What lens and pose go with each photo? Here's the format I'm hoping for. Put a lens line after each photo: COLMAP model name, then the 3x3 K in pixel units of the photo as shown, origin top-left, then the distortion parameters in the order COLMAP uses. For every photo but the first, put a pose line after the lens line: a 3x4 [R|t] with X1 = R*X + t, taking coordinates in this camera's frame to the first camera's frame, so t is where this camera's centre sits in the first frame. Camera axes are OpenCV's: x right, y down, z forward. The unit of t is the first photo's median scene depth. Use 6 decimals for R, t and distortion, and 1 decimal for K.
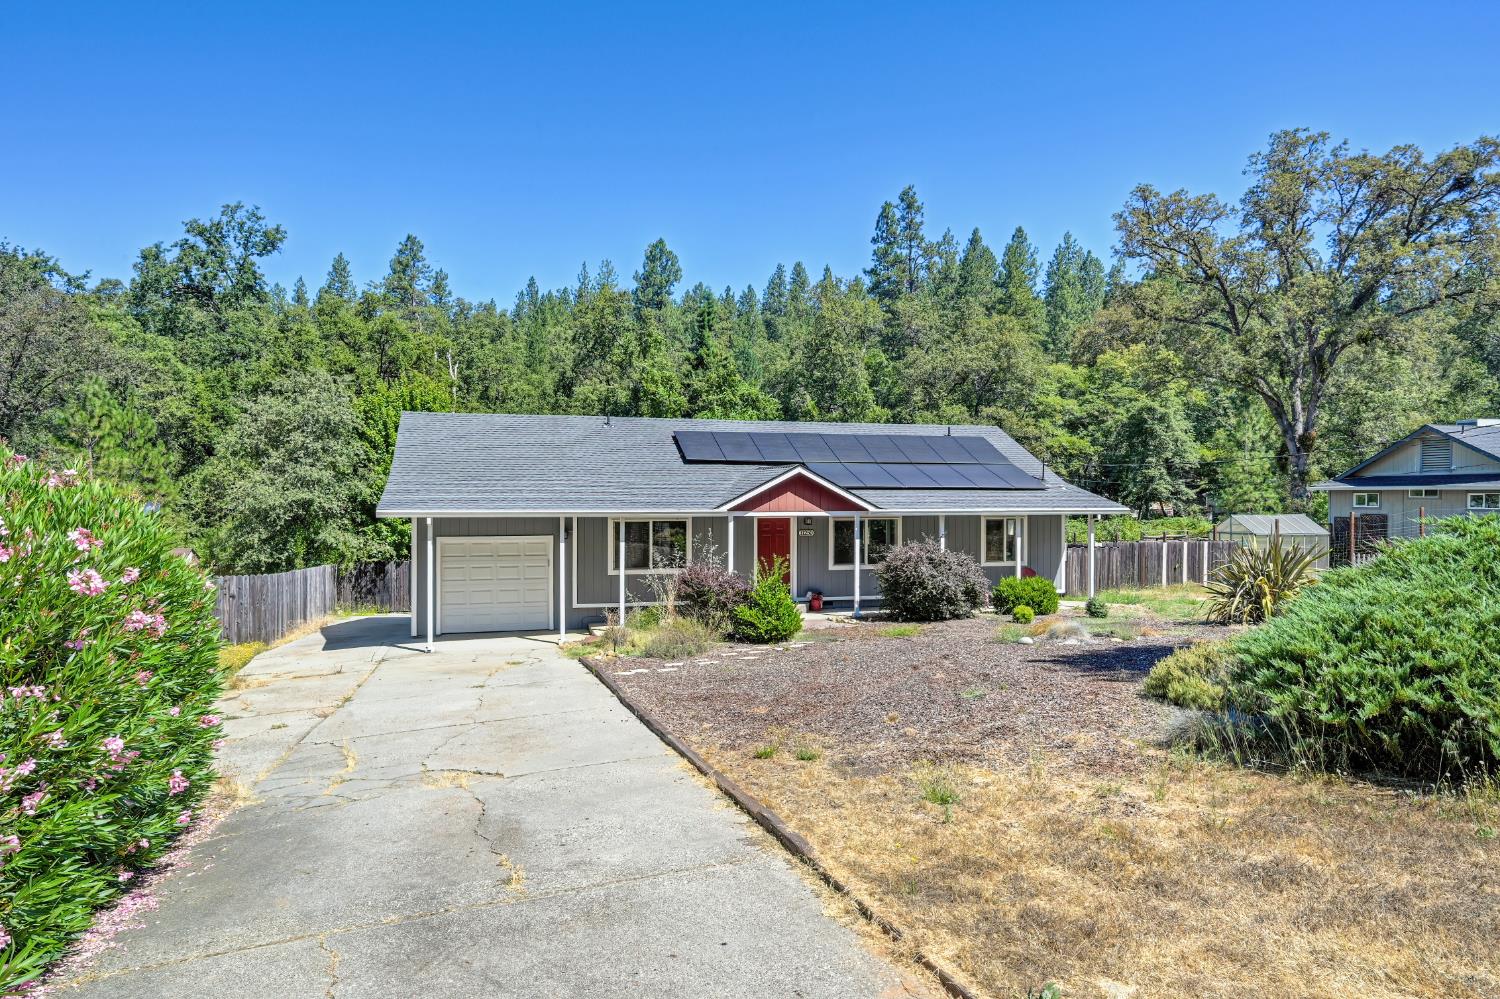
lens RADIAL K [[925.6, 0, 755.2], [0, 925.6, 503.4], [0, 0, 1]] dist [-0.004454, 0.001078]
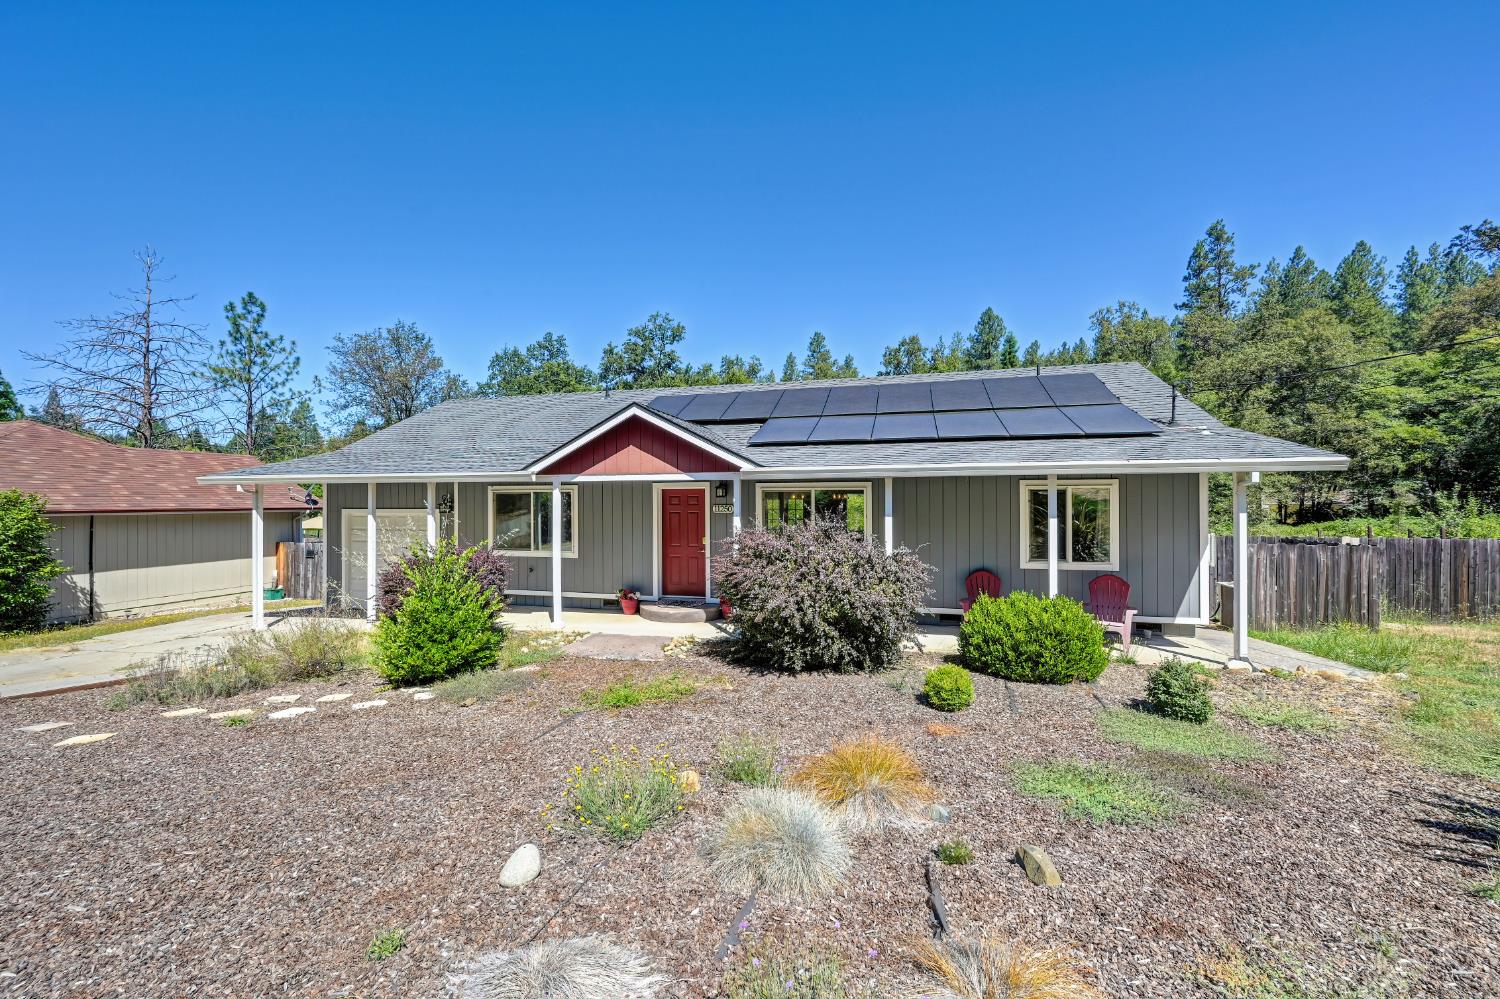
lens RADIAL K [[588.2, 0, 753.8], [0, 588.2, 499.6], [0, 0, 1]] dist [-0.001562, 0.000204]
pose [[0.856770, -0.004824, -0.515677, 0.106809], [-0.001132, 0.999936, -0.011234, 0.010255], [0.515698, 0.010209, 0.856710, 0.213600]]
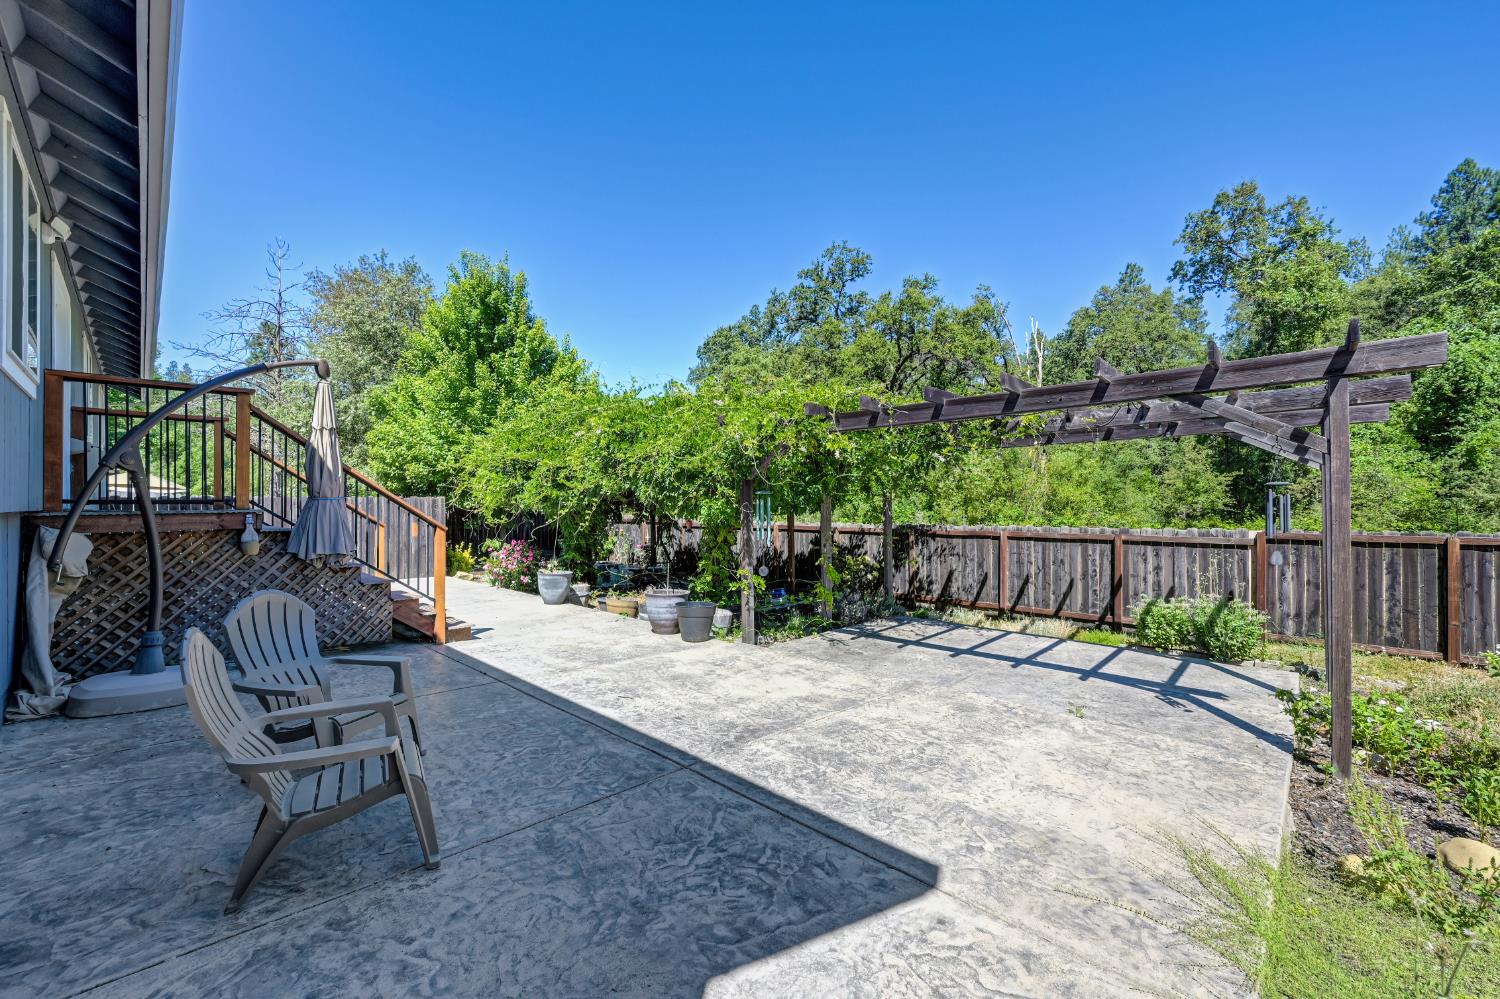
lens RADIAL K [[588.2, 0, 753.8], [0, 588.2, 499.6], [0, 0, 1]] dist [-0.001562, 0.000204]
pose [[0.489334, -0.007846, -0.872061, 0.087297], [-0.001504, 0.999950, -0.009841, 0.034069], [0.872095, 0.006127, 0.489297, 0.507116]]
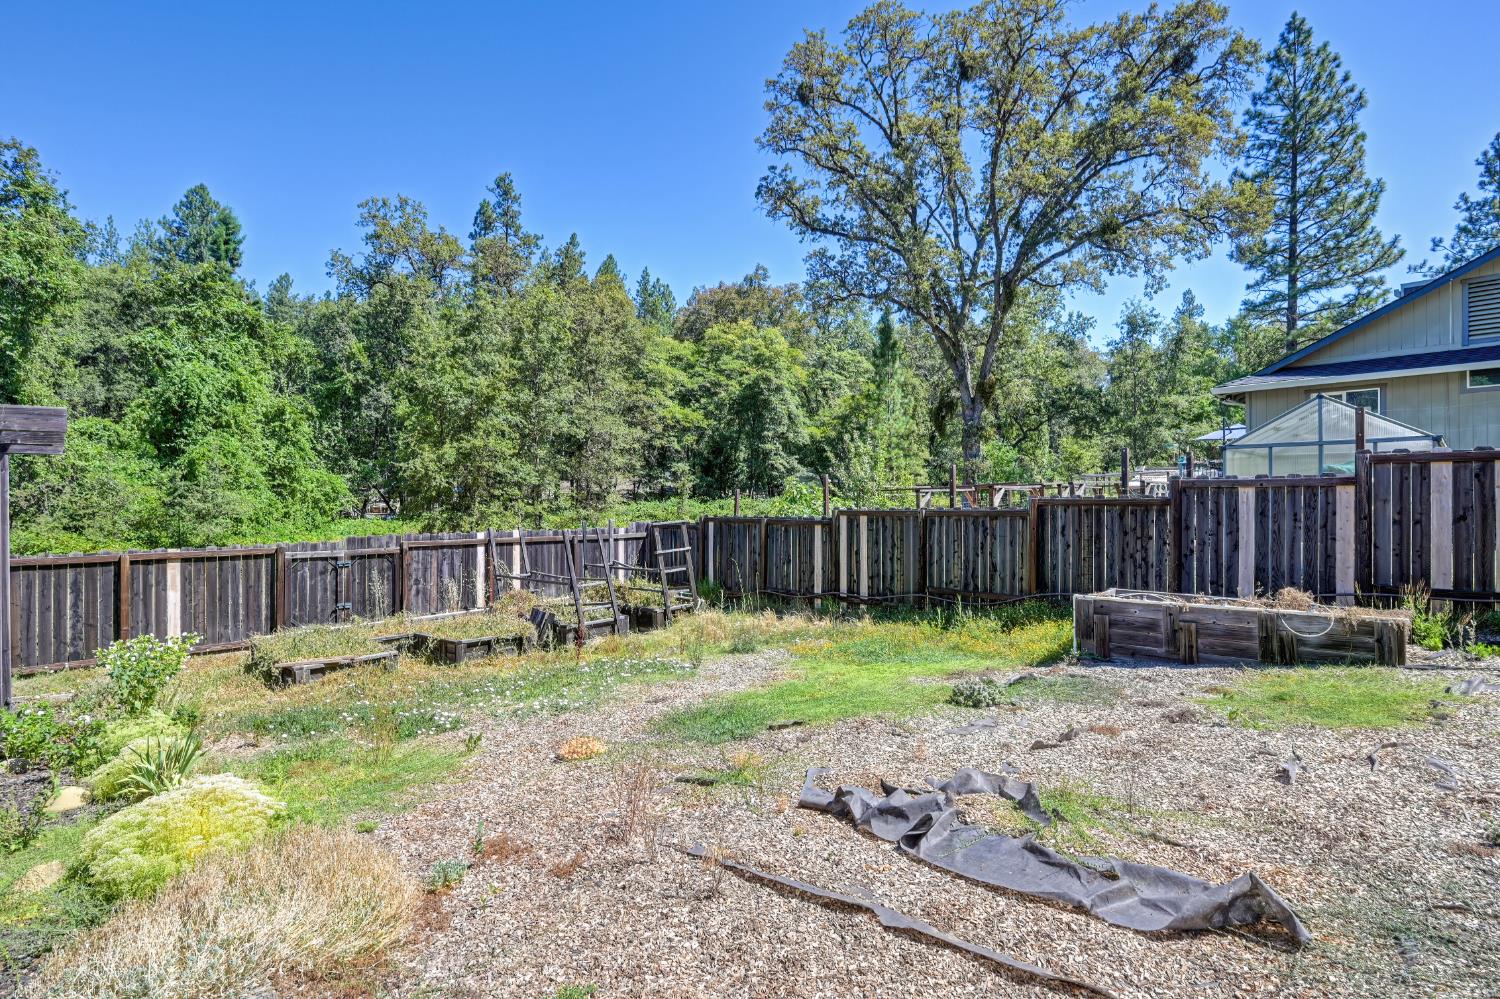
lens RADIAL K [[695.5, 0, 751.8], [0, 695.5, 499.4], [0, 0, 1]] dist [-0.002888, -0.000311]
pose [[0.883011, -0.004281, 0.469334, 0.103990], [0.008881, 0.999932, -0.007589, 0.030408], [-0.469269, 0.010869, 0.882988, 0.479504]]
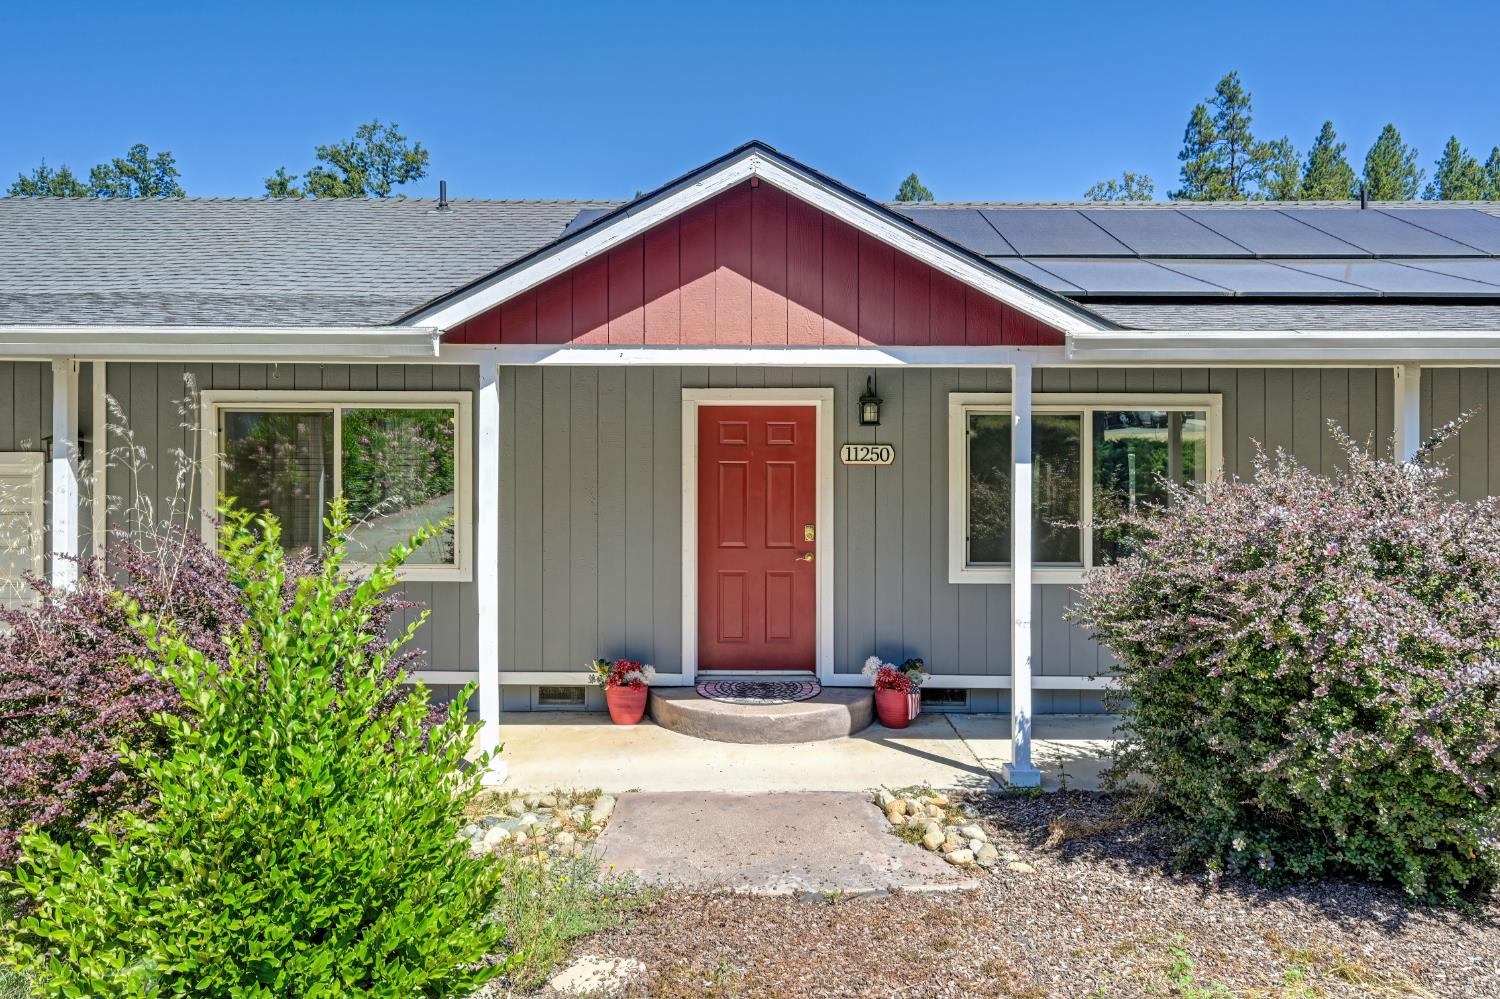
lens RADIAL K [[972.4, 0, 755.9], [0, 972.4, 472.6], [0, 0, 1]] dist [-0.002081, 0.001461]
pose [[0.958212, -0.001147, -0.286056, 0.037786], [-0.003943, 0.999844, -0.017217, 0.014836], [0.286031, 0.017626, 0.958058, 0.238330]]
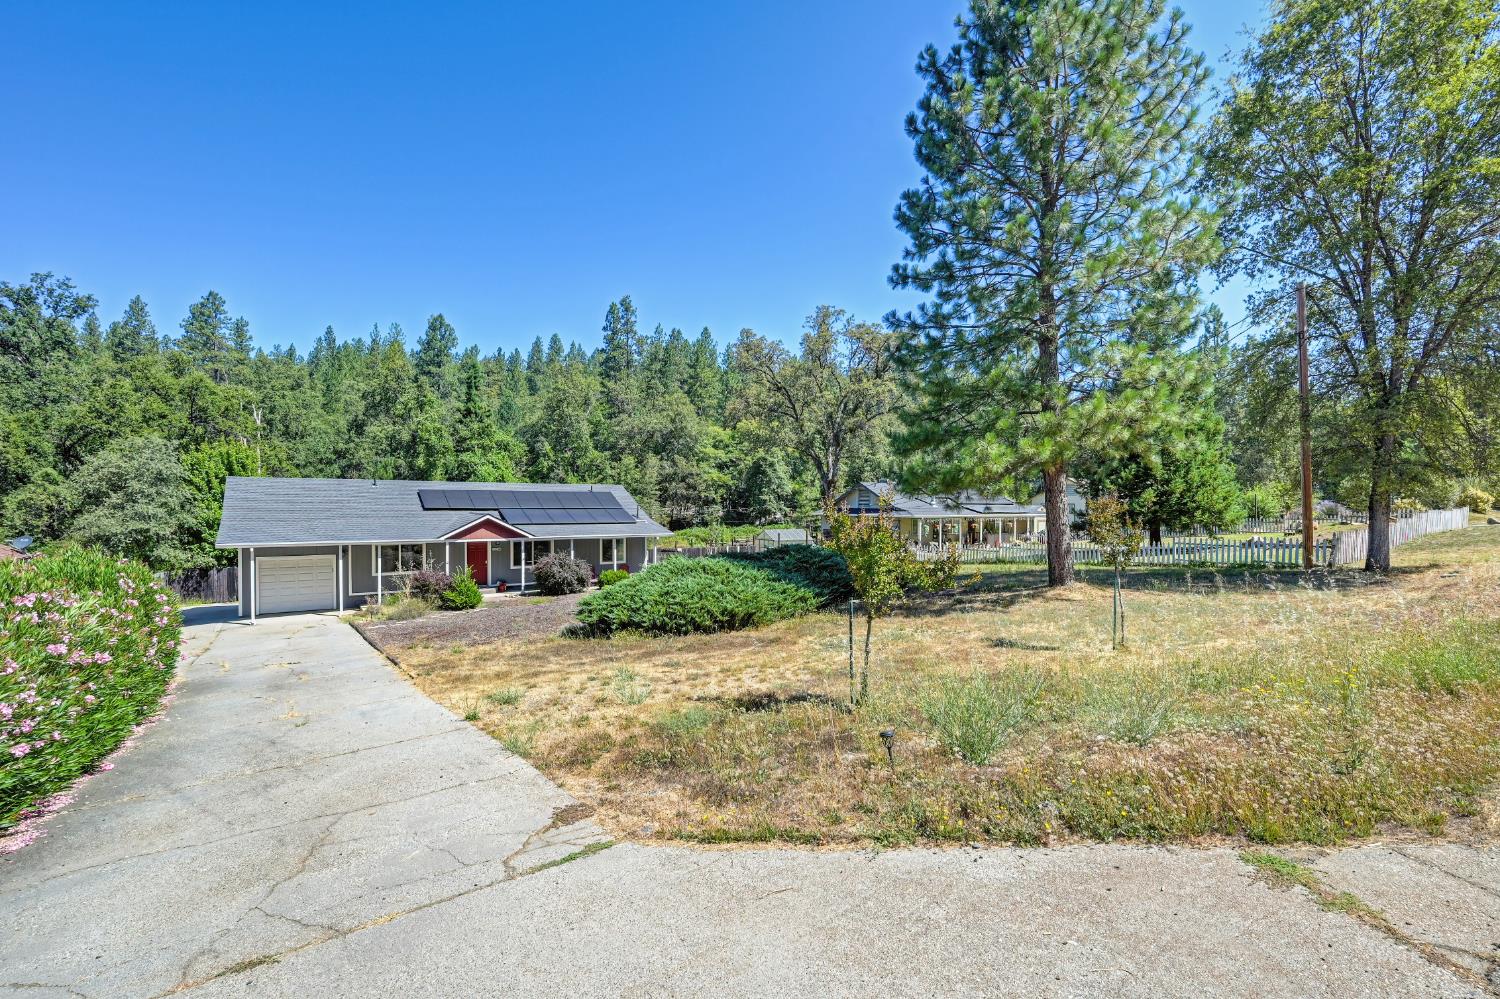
lens RADIAL K [[666.7, 0, 753.0], [0, 666.7, 511.4], [0, 0, 1]] dist [0.015848, -0.007087]
pose [[0.947457, 0.000641, 0.319881, 0.038418], [-0.002276, 0.999986, 0.004739, -0.017126], [-0.319874, -0.005218, 0.947446, -0.140059]]
